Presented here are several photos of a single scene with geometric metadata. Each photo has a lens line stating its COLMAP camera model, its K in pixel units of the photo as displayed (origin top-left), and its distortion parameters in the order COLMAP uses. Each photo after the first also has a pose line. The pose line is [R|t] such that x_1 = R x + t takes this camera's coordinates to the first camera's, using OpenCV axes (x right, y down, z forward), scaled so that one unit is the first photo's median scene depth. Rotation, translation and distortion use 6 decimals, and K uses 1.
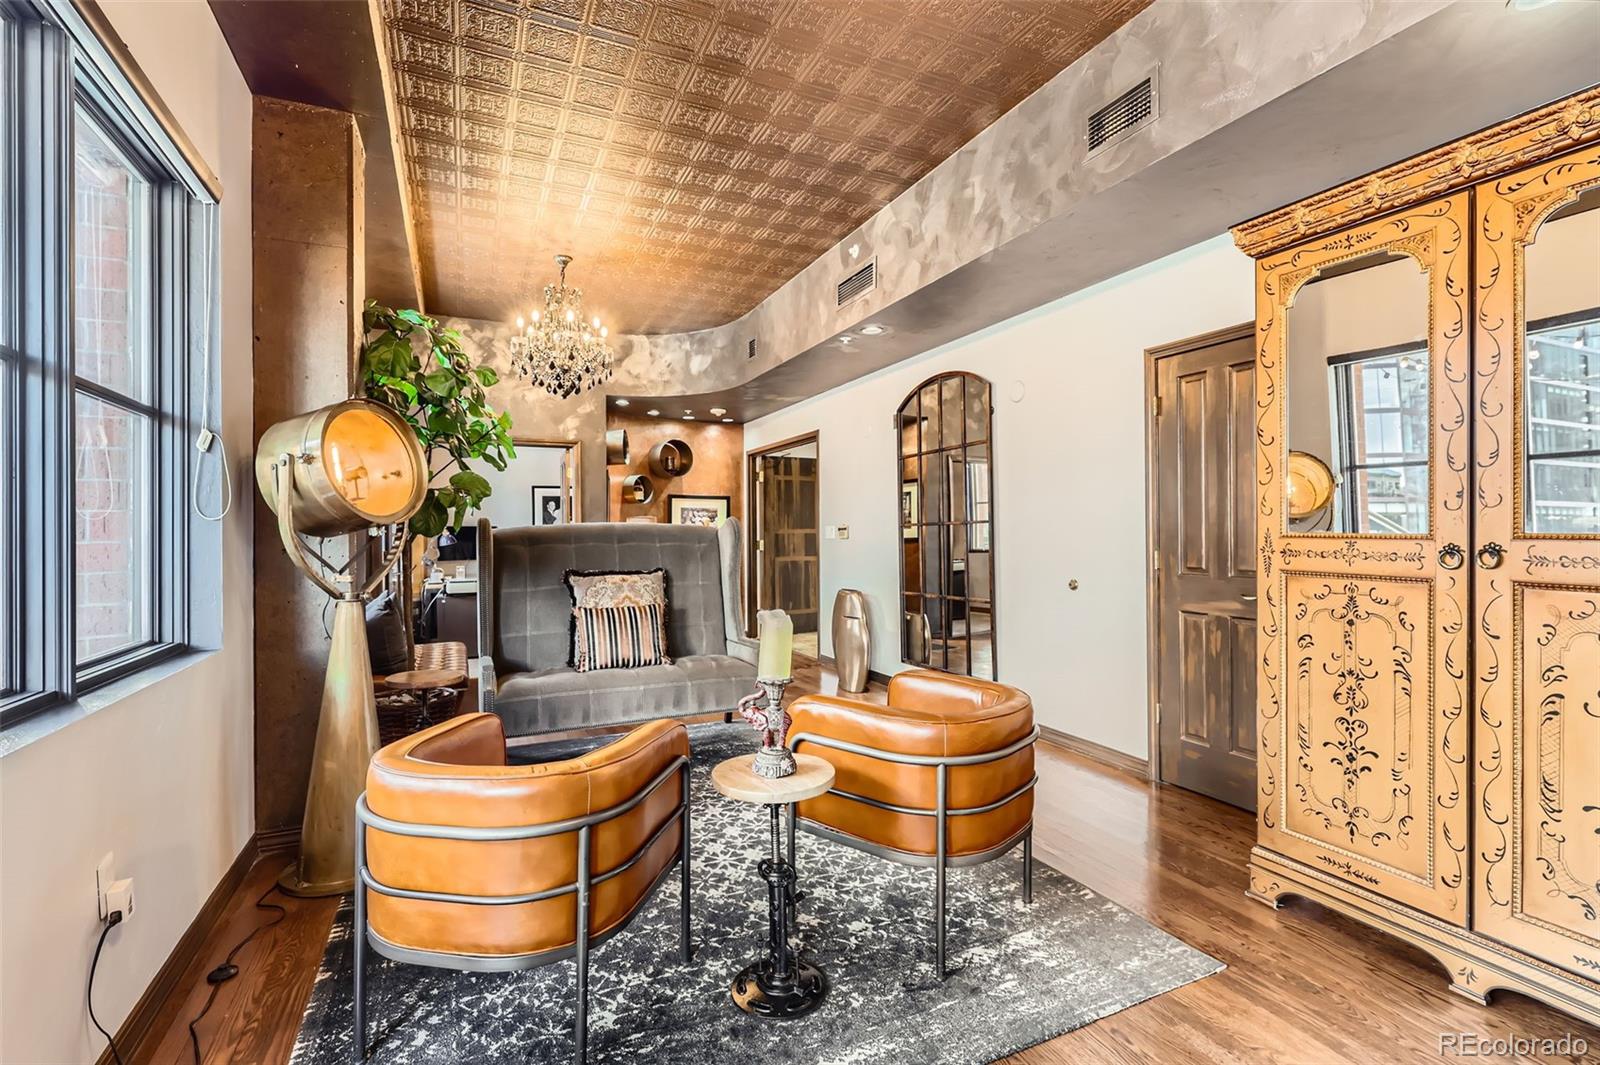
lens RADIAL K [[744.7, 0, 801.7], [0, 744.7, 530.2], [0, 0, 1]] dist [0.007032, -0.001938]
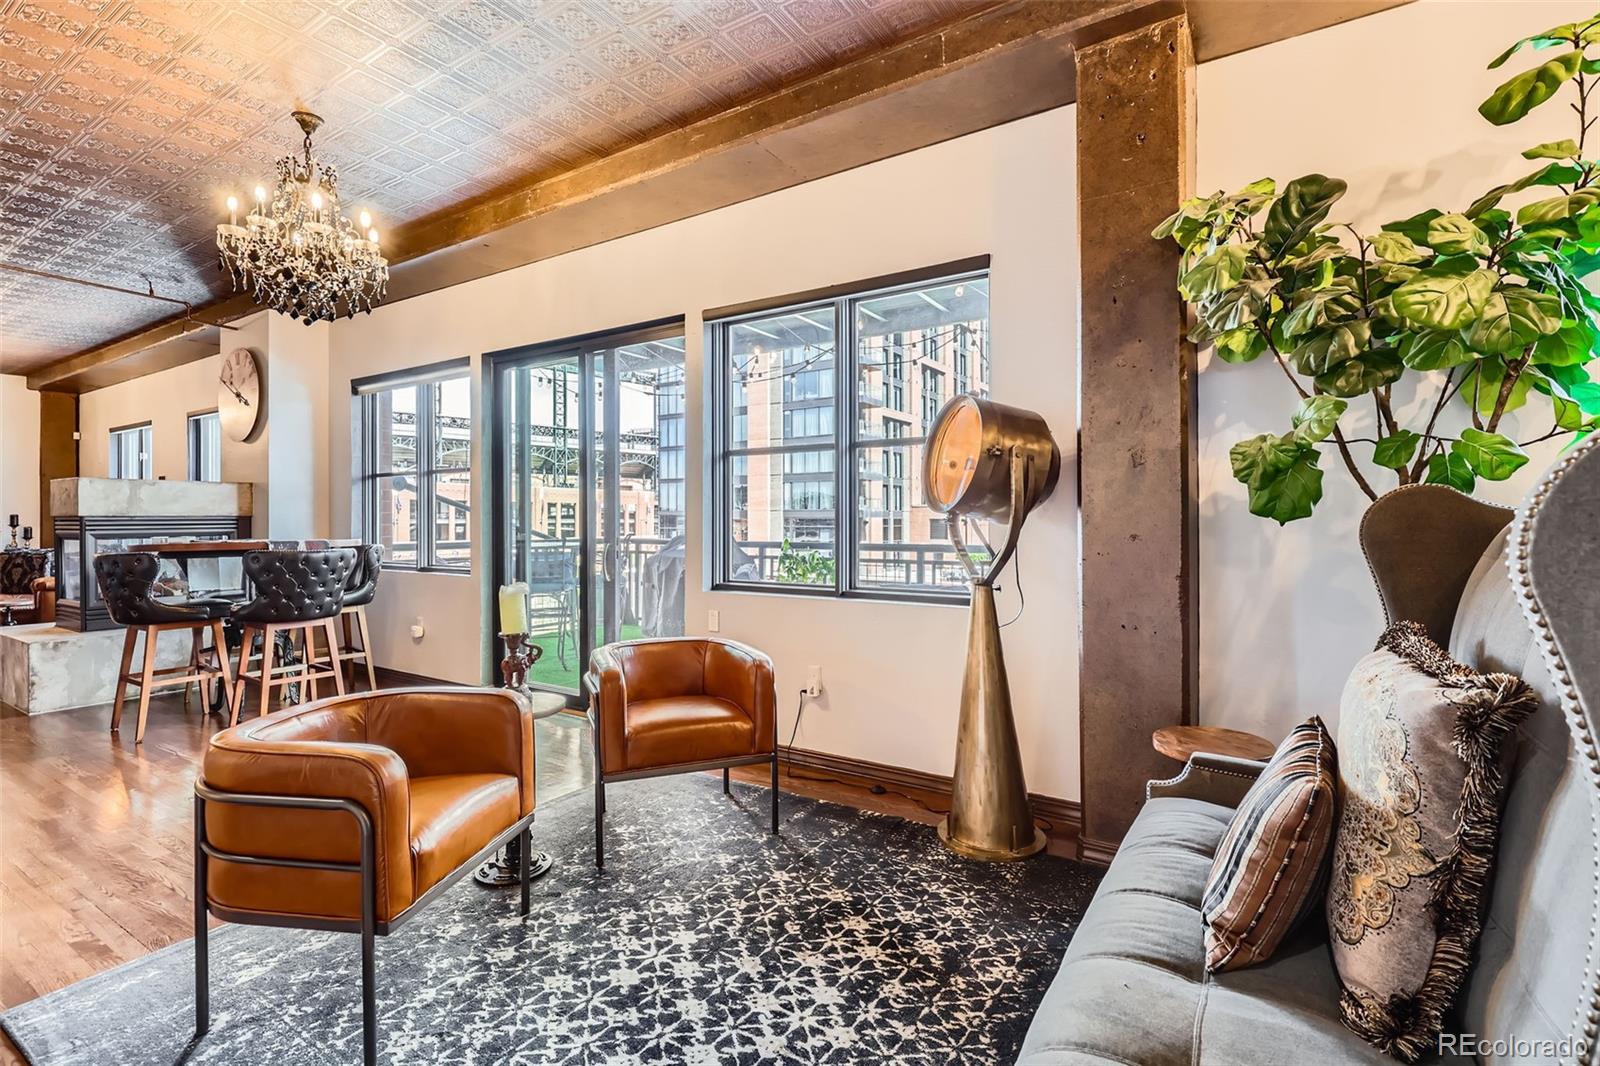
lens RADIAL K [[744.7, 0, 805.8], [0, 744.7, 520.1], [0, 0, 1]] dist [0.007032, -0.001938]
pose [[-0.843455, 0.007800, -0.537143, 0.176233], [0.008242, 0.999965, 0.001578, -0.001750], [0.537136, -0.003096, -0.843490, 1.765846]]
